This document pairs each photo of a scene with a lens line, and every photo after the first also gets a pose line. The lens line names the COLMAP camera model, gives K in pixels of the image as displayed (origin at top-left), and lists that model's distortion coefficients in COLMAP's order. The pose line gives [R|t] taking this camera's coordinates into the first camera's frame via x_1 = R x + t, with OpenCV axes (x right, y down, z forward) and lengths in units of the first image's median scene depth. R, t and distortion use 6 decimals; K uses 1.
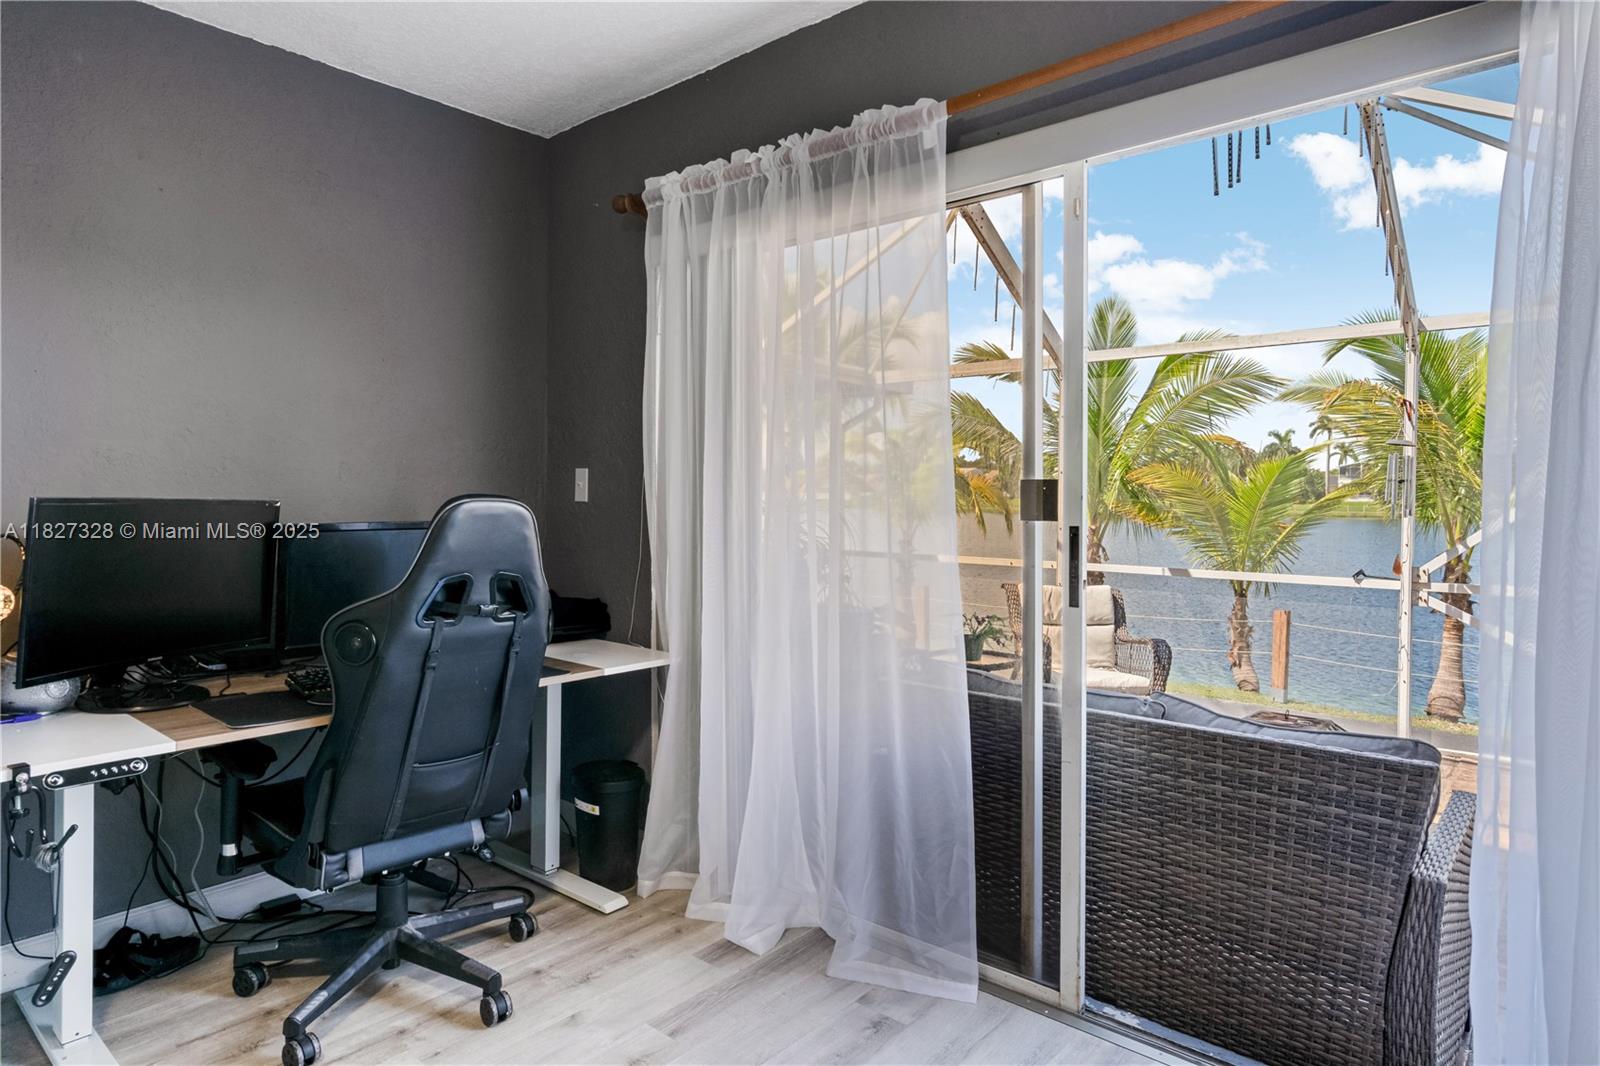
lens RADIAL K [[905.6, 0, 830.8], [0, 905.6, 511.5], [0, 0, 1]] dist [0.004612, 0.001568]
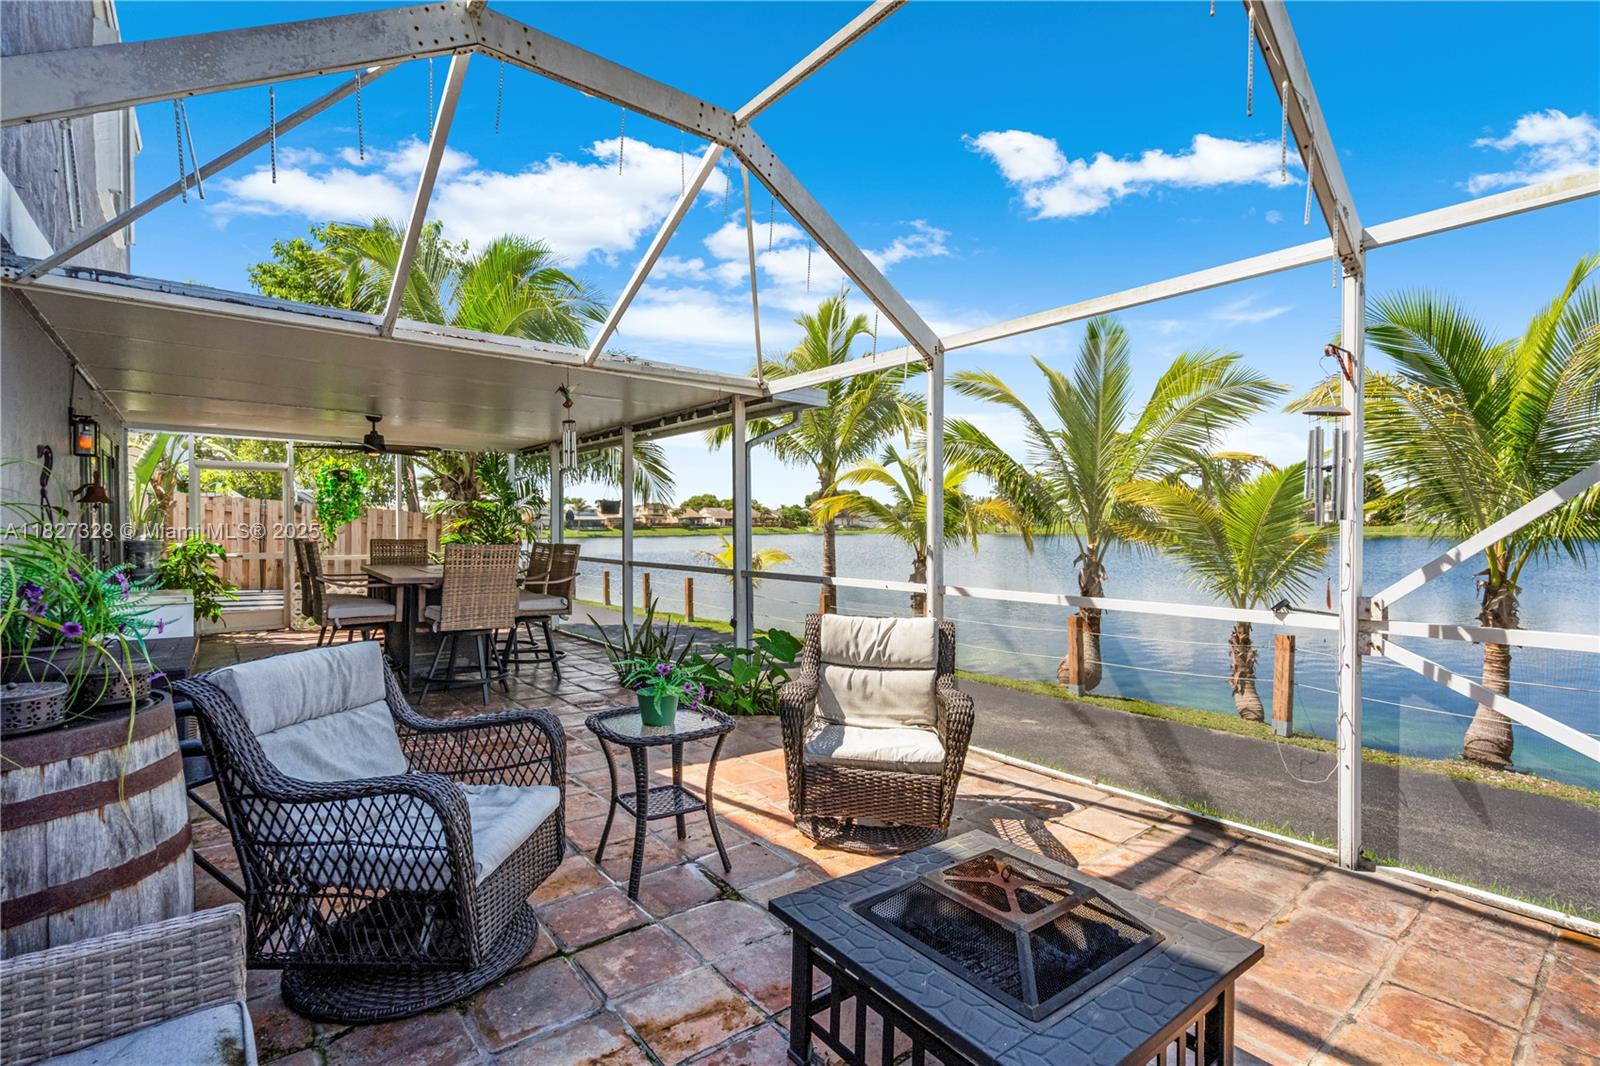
lens RADIAL K [[708.5, 0, 836.3], [0, 708.5, 539.2], [0, 0, 1]] dist [0.004327, 0.000115]
pose [[0.983632, -0.009068, -0.179961, 0.181452], [0.009259, 0.999957, 0.000220, 0.007590], [0.179951, -0.001883, 0.983674, 0.211567]]
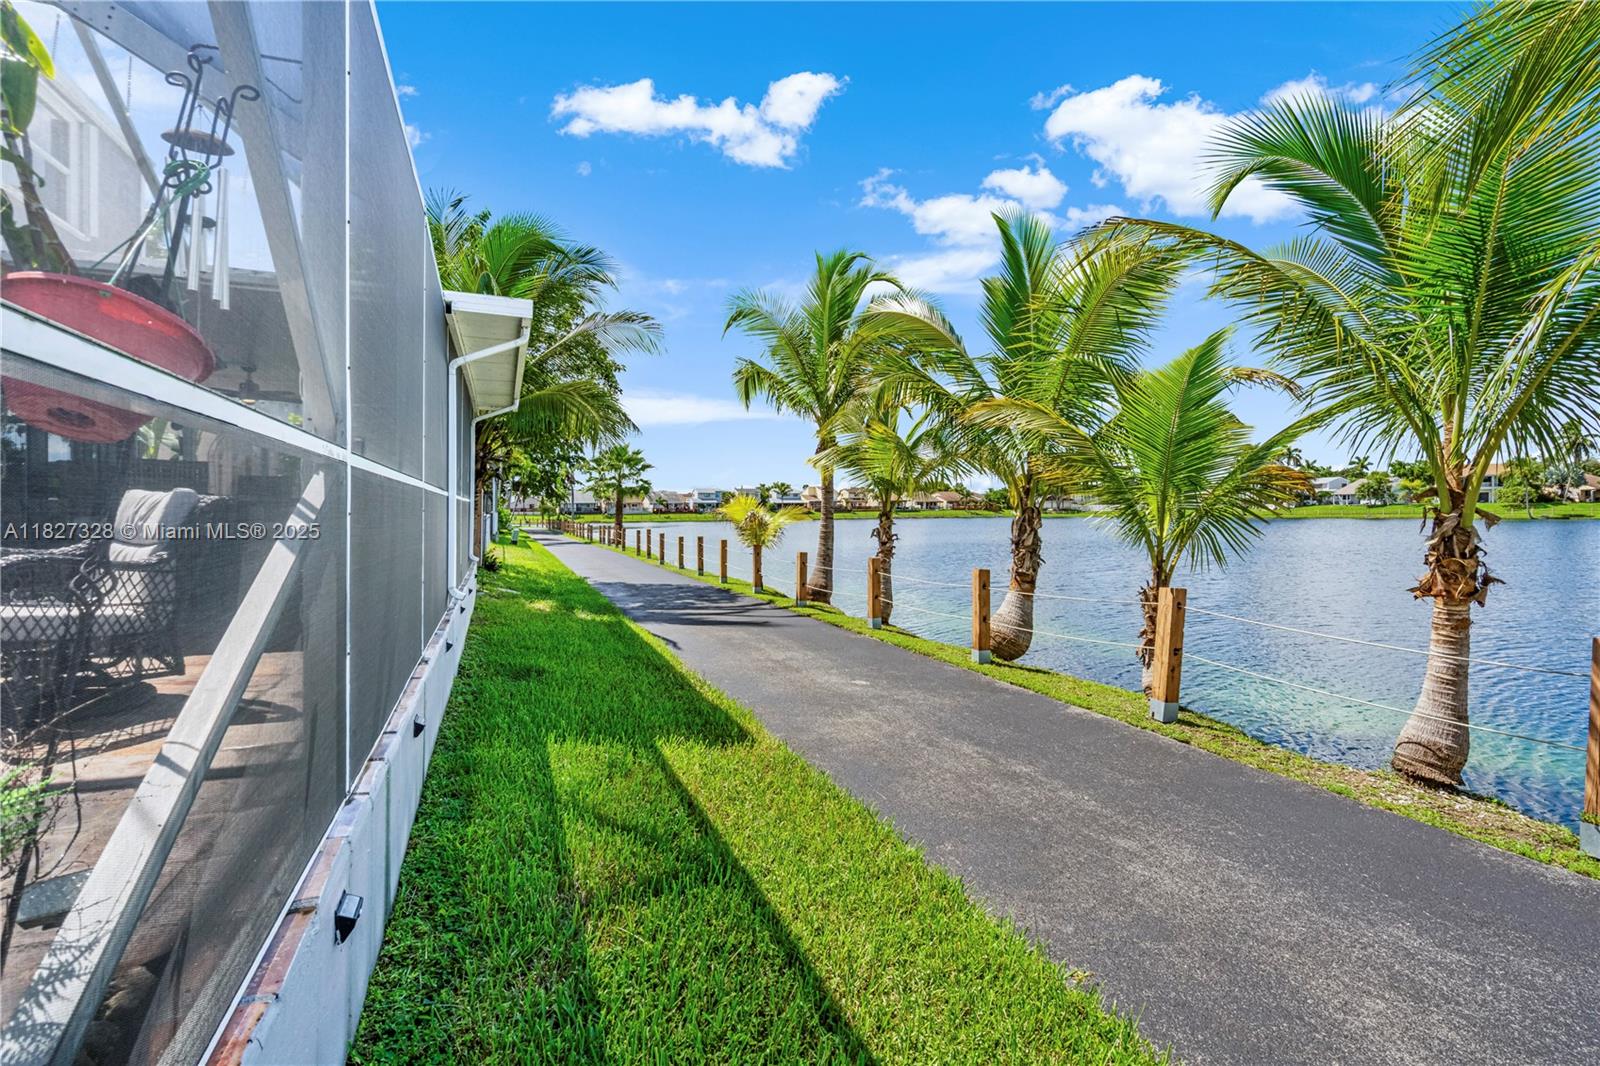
lens RADIAL K [[708.5, 0, 831.5], [0, 708.5, 514.0], [0, 0, 1]] dist [0.004327, 0.000115]
pose [[0.888768, -0.013885, -0.458148, 0.518858], [0.007812, 0.999855, -0.015148, 0.058966], [0.458292, 0.009883, 0.888747, 0.400137]]
